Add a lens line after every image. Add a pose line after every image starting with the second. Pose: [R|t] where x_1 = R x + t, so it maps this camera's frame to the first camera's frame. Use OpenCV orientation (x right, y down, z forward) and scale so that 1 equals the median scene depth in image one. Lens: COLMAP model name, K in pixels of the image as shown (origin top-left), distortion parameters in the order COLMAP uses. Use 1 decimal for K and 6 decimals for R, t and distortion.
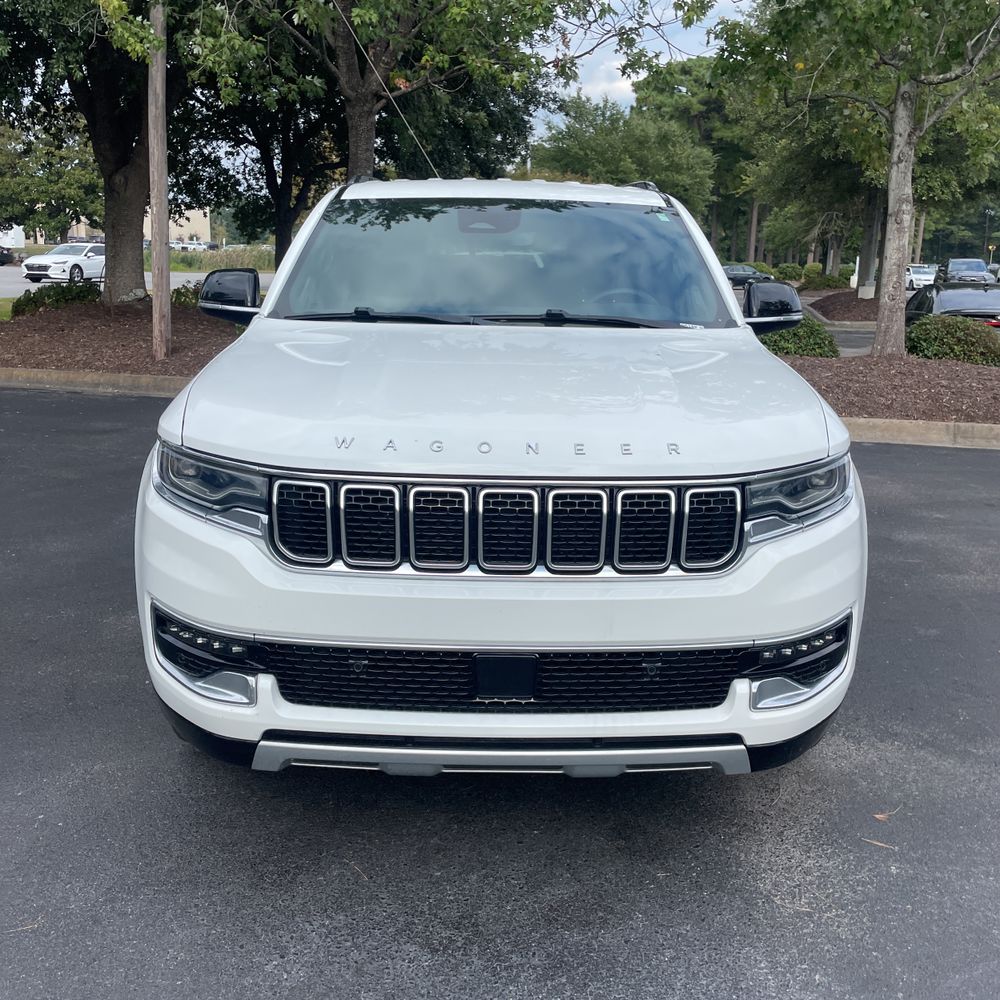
lens RADIAL K [[1004.0, 0, 496.7], [0, 1004.0, 487.0], [0, 0, 1]] dist [0.102325, -0.137515]
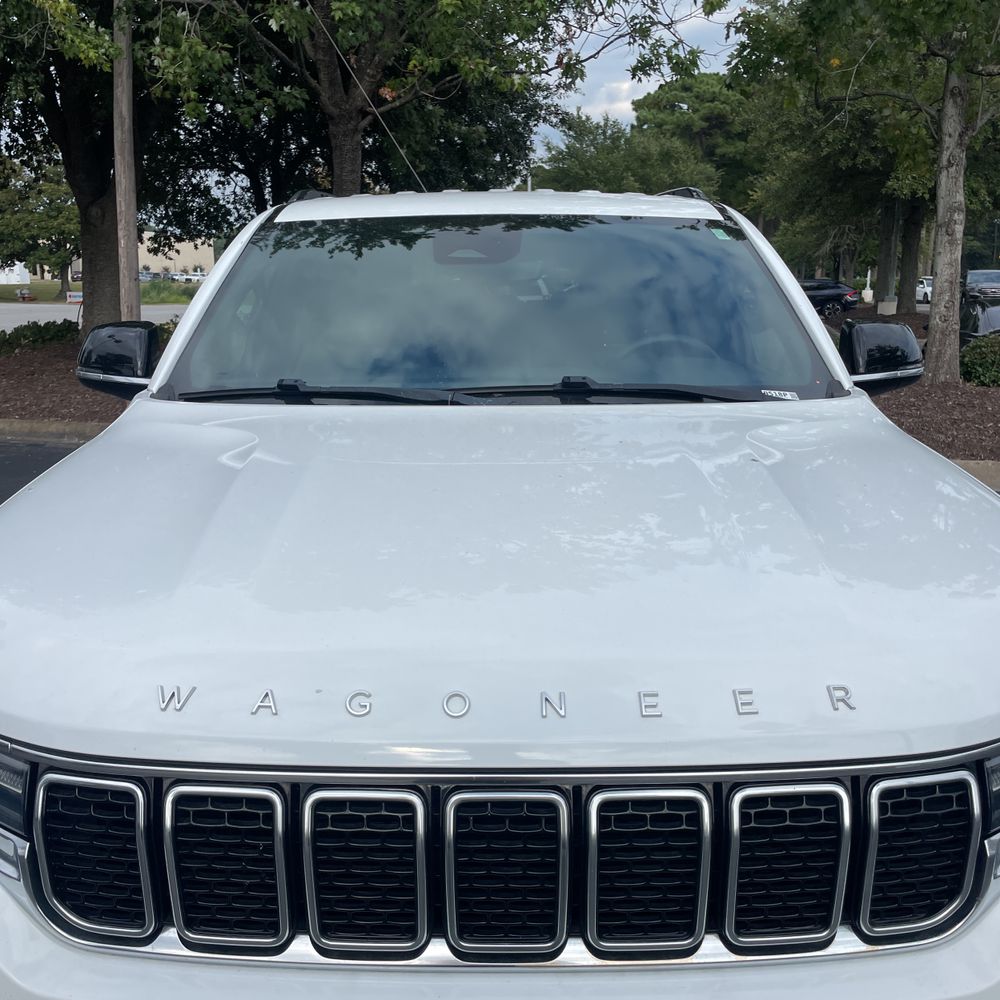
lens RADIAL K [[997.7, 0, 463.1], [0, 997.7, 498.8], [0, 0, 1]] dist [0.099655, -0.127562]
pose [[0.999091, -0.017184, -0.039004, 0.001873], [0.016819, 0.999812, -0.009673, -0.020958], [0.039163, 0.009008, 0.999192, 0.078296]]
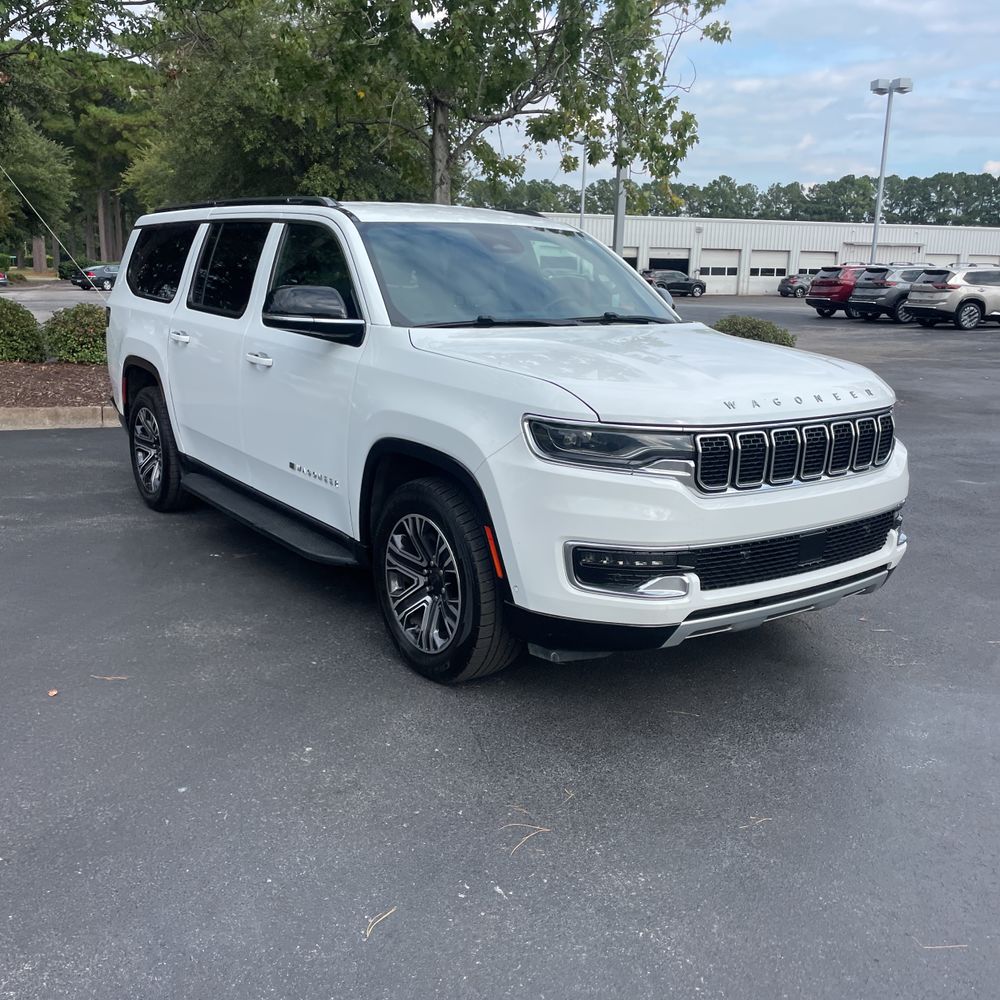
lens RADIAL K [[1044.3, 0, 500.0], [0, 1044.3, 500.0], [0, 0, 1]] dist [0.000281, -0.005766]
pose [[0.815860, -0.127933, 0.563920, -0.202785], [0.124485, 0.991211, 0.044769, -0.002634], [-0.564691, 0.033675, 0.824615, -0.010452]]
